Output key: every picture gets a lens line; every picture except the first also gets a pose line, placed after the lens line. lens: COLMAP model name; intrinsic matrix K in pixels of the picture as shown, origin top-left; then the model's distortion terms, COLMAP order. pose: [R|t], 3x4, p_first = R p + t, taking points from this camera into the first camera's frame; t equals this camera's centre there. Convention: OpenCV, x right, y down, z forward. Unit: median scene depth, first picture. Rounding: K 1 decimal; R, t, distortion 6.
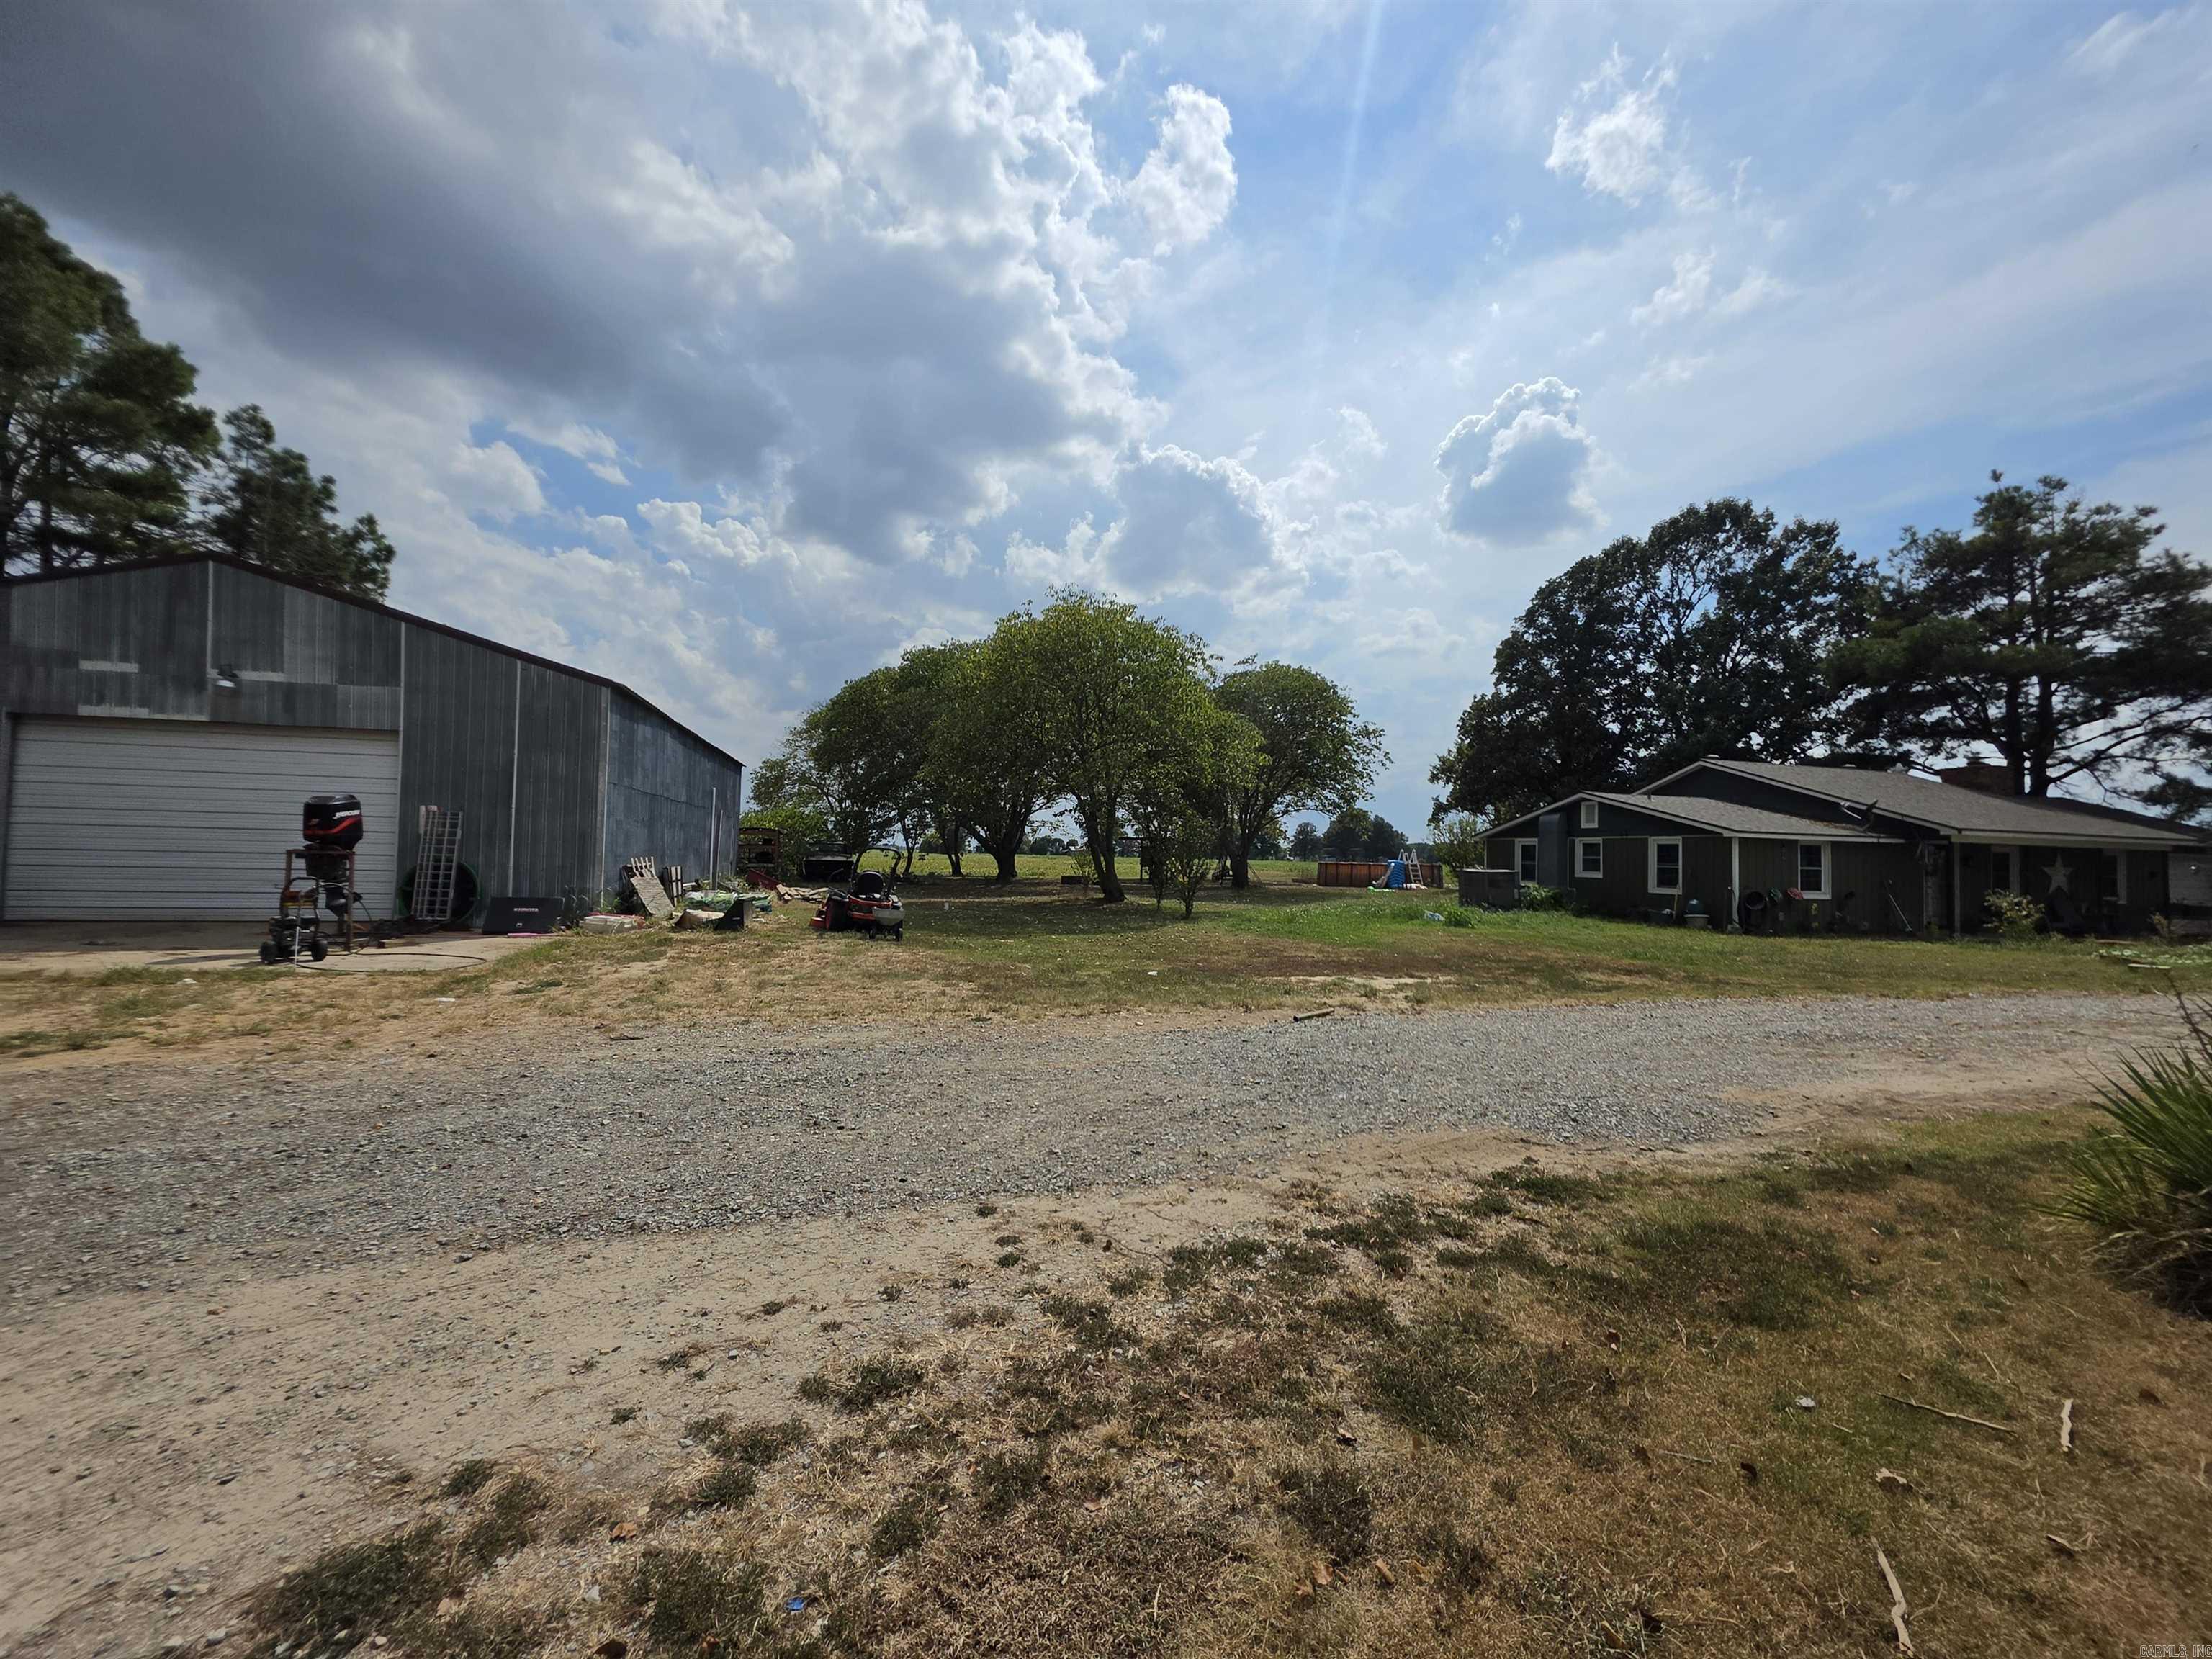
lens RADIAL K [[888.6, 0, 1112.9], [0, 888.6, 826.8], [0, 0, 1]] dist [-0.001512, -0.001069]
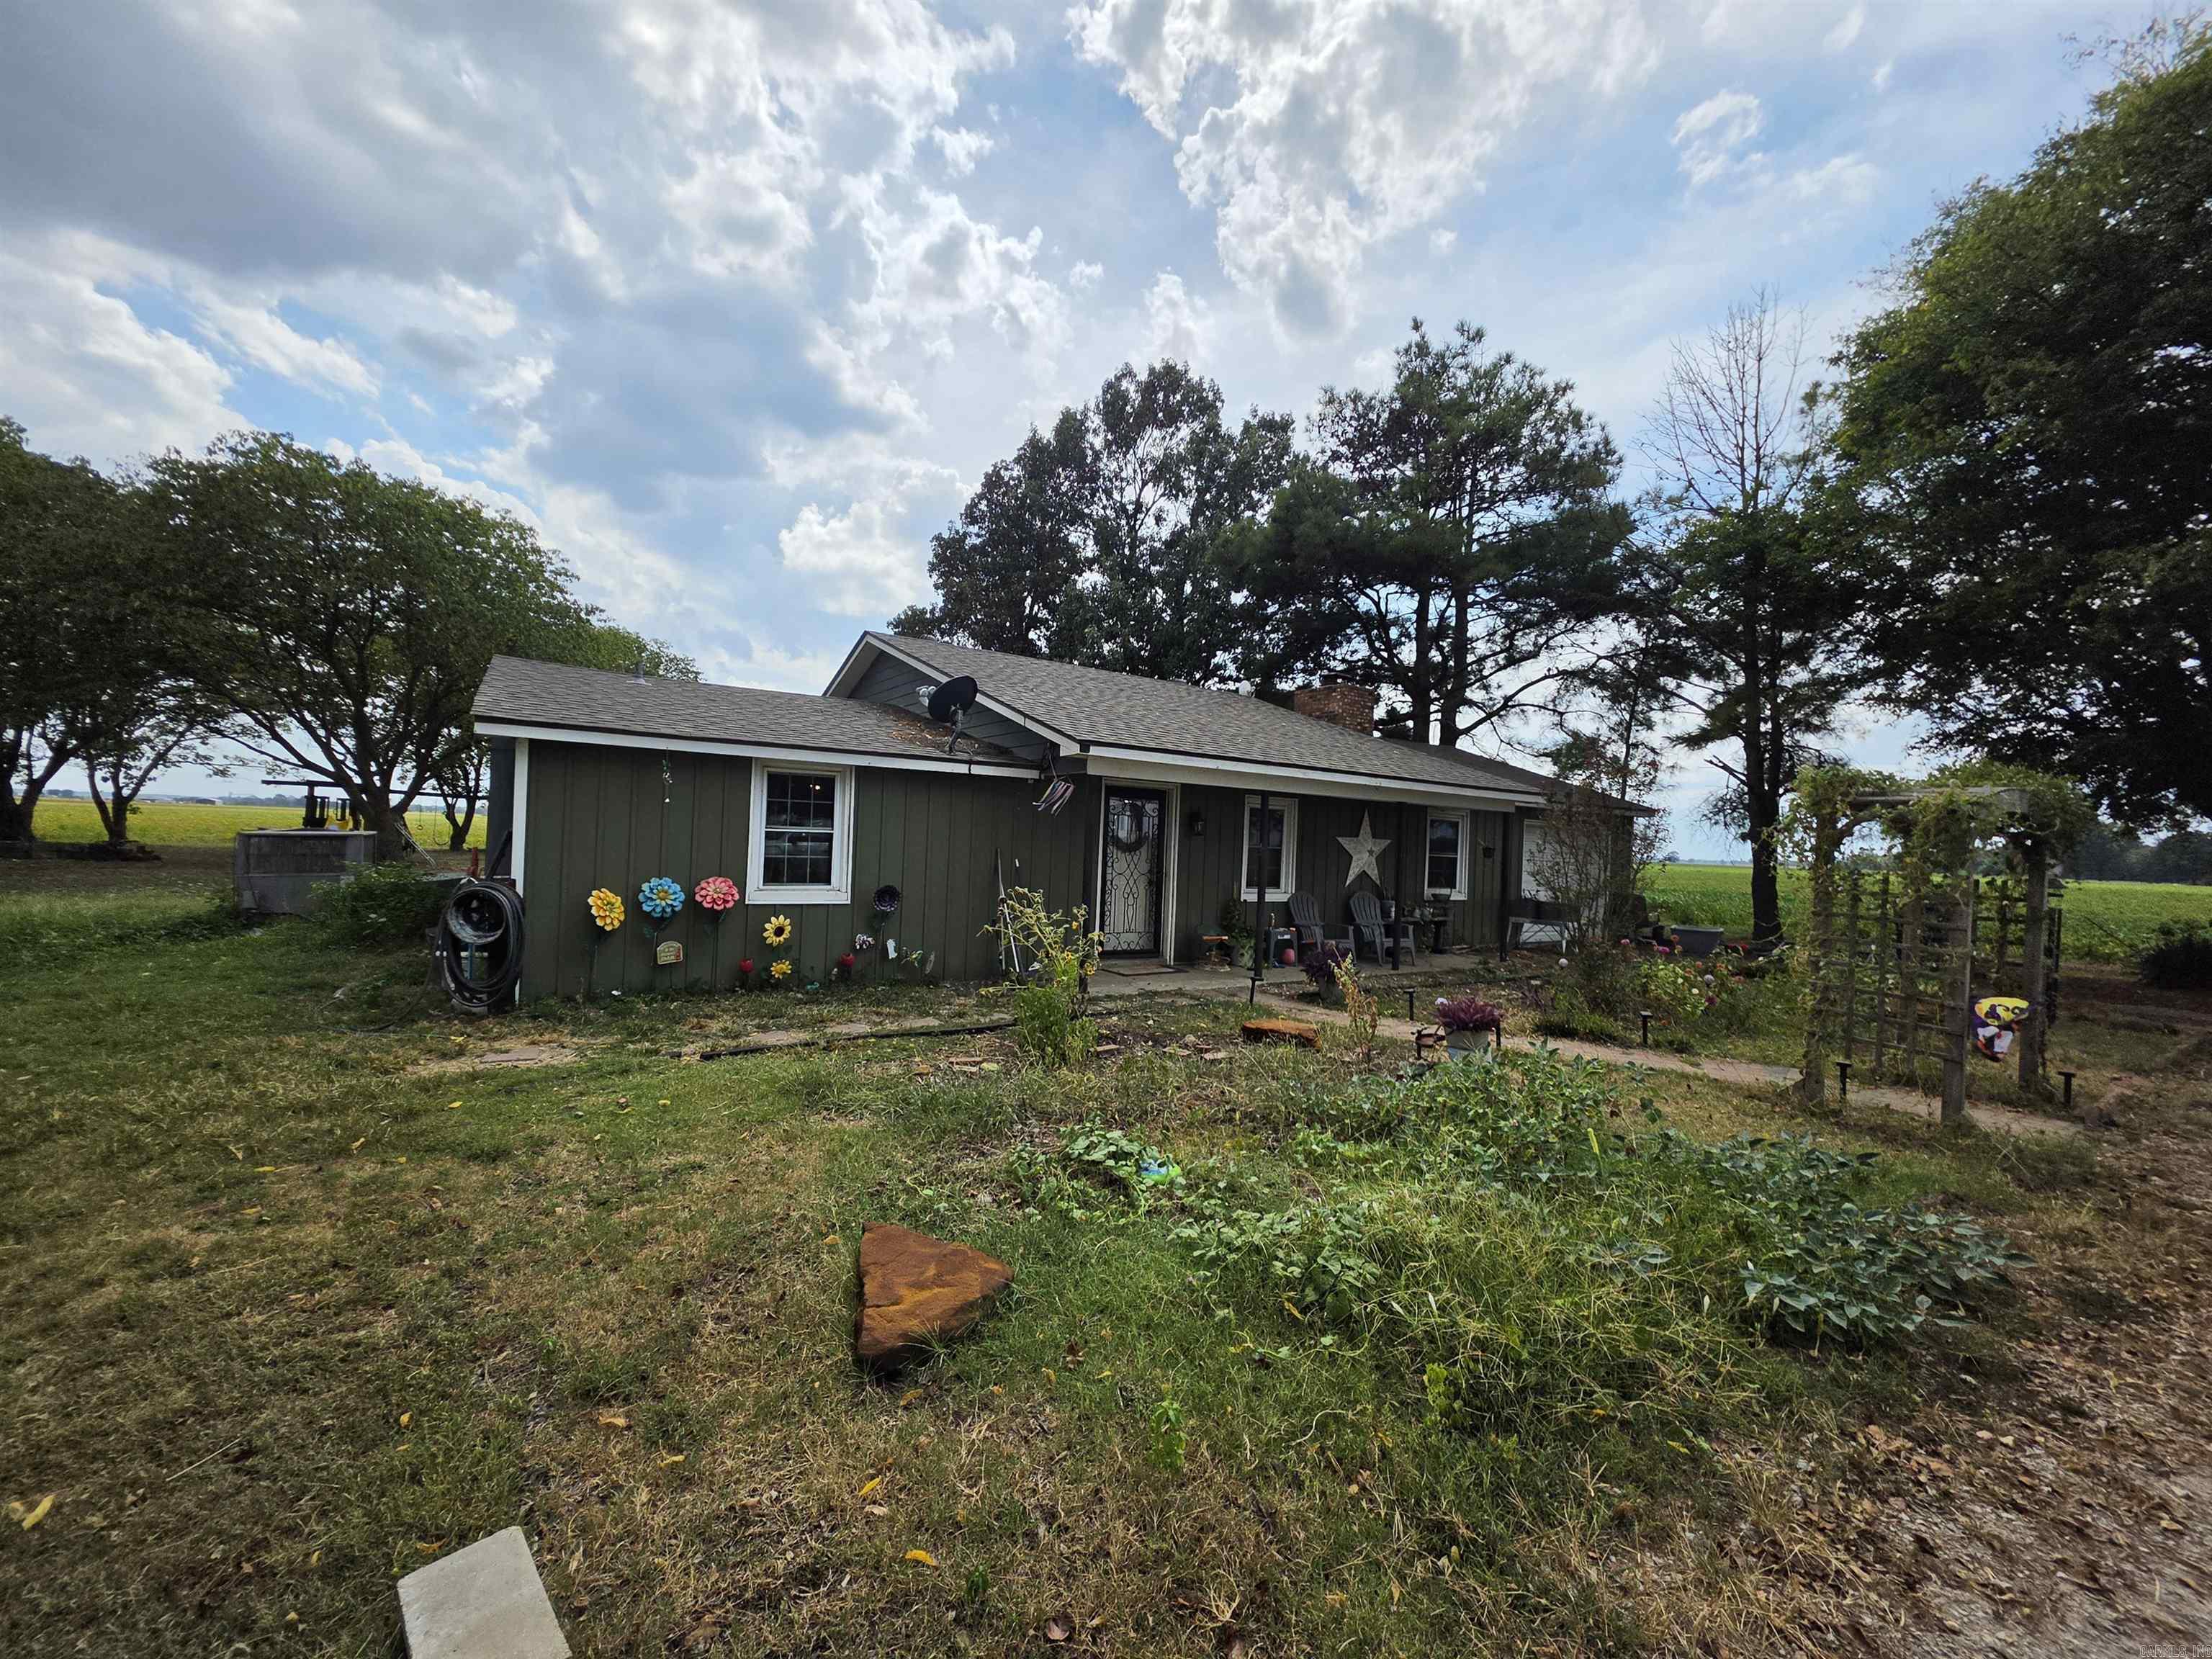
lens RADIAL K [[888.6, 0, 1098.7], [0, 888.6, 832.6], [0, 0, 1]] dist [-0.001512, -0.001069]
pose [[0.944241, 0.013623, 0.328974, 0.512345], [-0.025412, 0.999179, 0.031561, 0.020373], [-0.328273, -0.038161, 0.943812, 0.368971]]
